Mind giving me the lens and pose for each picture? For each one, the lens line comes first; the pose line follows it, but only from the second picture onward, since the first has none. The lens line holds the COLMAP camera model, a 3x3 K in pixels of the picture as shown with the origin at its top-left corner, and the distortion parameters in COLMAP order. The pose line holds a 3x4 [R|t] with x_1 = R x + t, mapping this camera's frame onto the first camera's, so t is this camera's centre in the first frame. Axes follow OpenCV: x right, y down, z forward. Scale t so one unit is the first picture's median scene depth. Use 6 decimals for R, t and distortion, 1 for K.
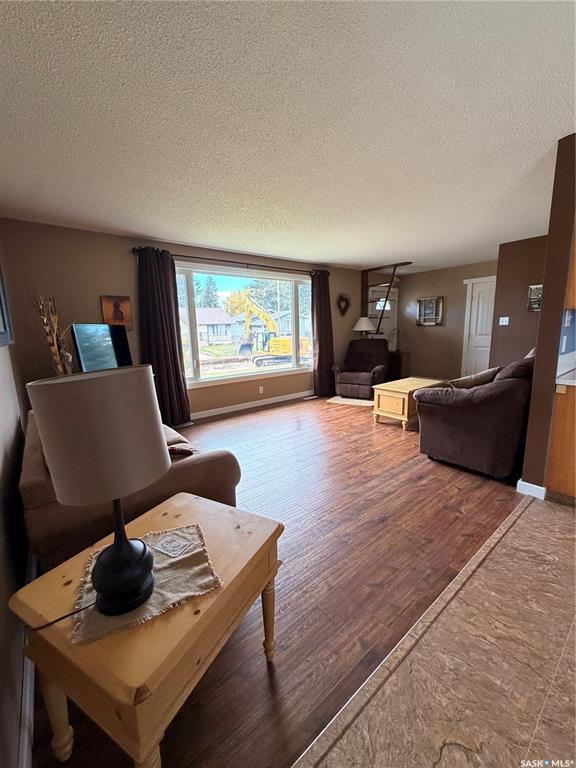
lens RADIAL K [[306.1, 0, 288.0], [0, 306.1, 384.0], [0, 0, 1]] dist [0.001317, 0.000696]
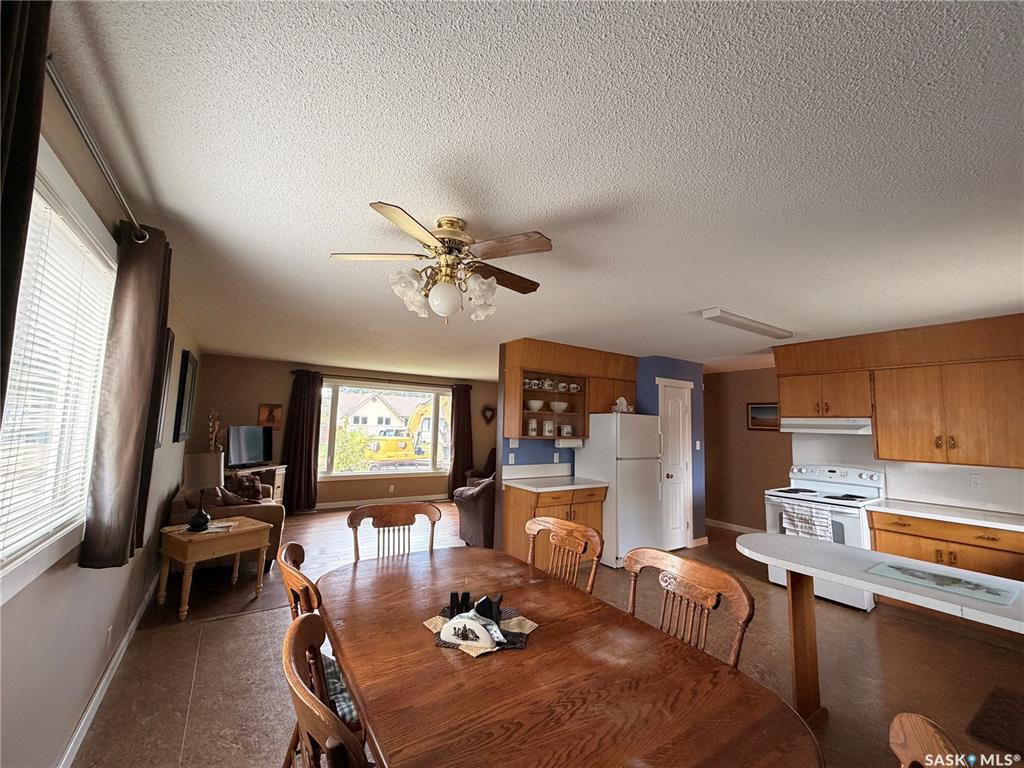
lens RADIAL K [[408.1, 0, 512.0], [0, 408.1, 384.0], [0, 0, 1]] dist [0.001317, 0.000696]
pose [[0.995575, 0.046291, -0.081775, 0.566827], [-0.067214, 0.958961, -0.275455, 0.043245], [0.065668, 0.279733, 0.957829, -0.601701]]
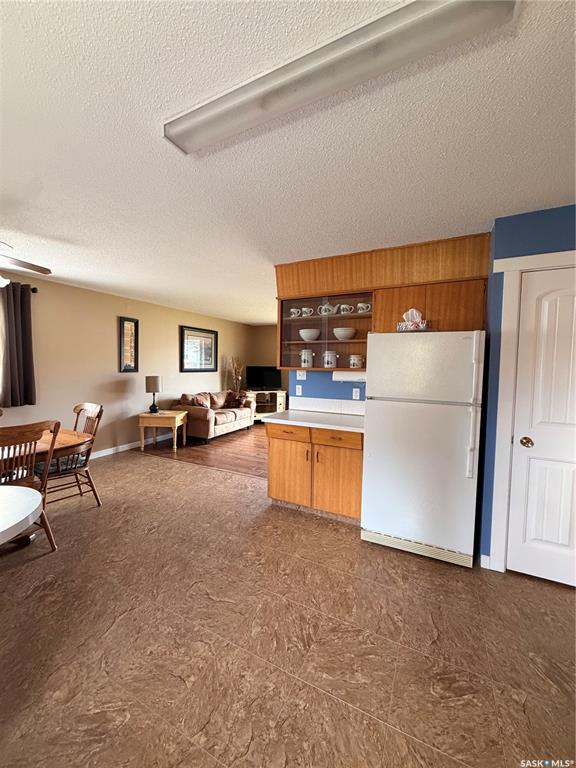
lens RADIAL K [[306.1, 0, 288.0], [0, 306.1, 384.0], [0, 0, 1]] dist [0.001317, 0.000696]
pose [[0.421823, 0.088306, -0.902367, 1.243947], [-0.189267, 0.981896, 0.007613, -0.087858], [0.886703, 0.167577, 0.430900, 0.138411]]
